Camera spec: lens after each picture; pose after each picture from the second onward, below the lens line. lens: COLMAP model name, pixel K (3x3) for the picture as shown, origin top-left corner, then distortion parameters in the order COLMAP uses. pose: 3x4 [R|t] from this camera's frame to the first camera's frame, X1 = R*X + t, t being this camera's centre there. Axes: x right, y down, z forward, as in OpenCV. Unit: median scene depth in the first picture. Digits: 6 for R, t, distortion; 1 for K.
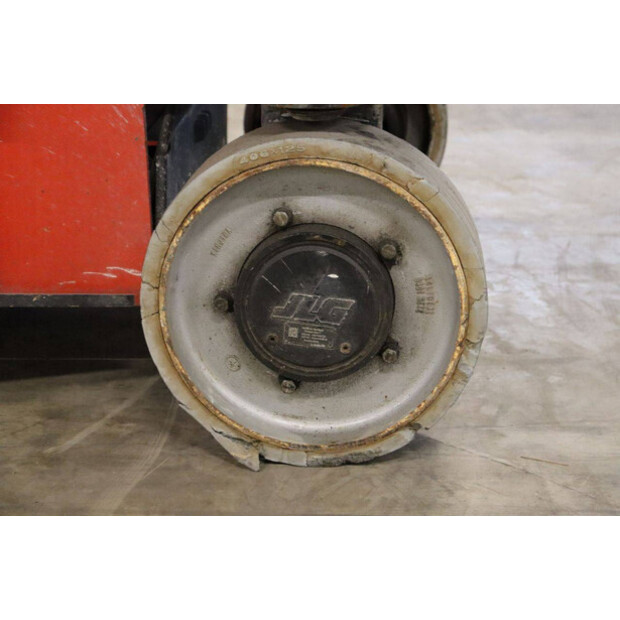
lens RADIAL K [[1418.0, 0, 310.0], [0, 1418.0, 310.7], [0, 0, 1]] dist [0.129186, 0.000000]
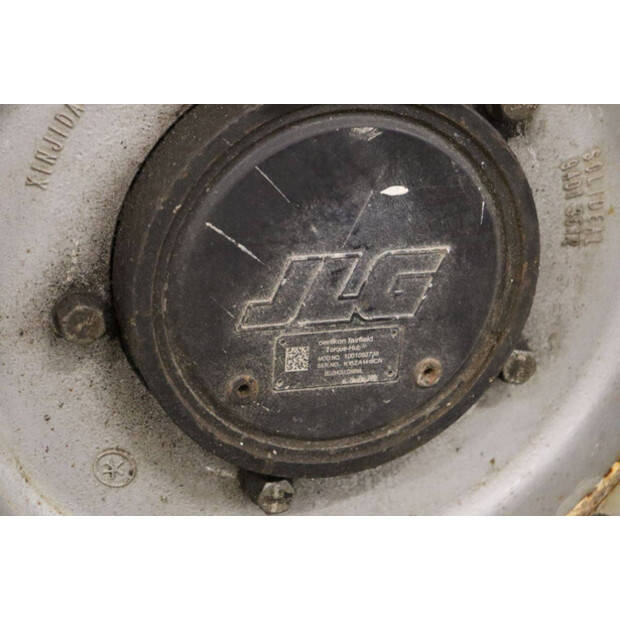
lens RADIAL K [[1437.0, 0, 309.1], [0, 1437.0, 309.1], [0, 0, 1]] dist [0.365702, 0.000000]
pose [[0.903796, -0.193490, 0.381725, -0.149972], [0.161614, 0.980223, 0.114210, -0.040056], [-0.396274, -0.041531, 0.917192, 0.655742]]
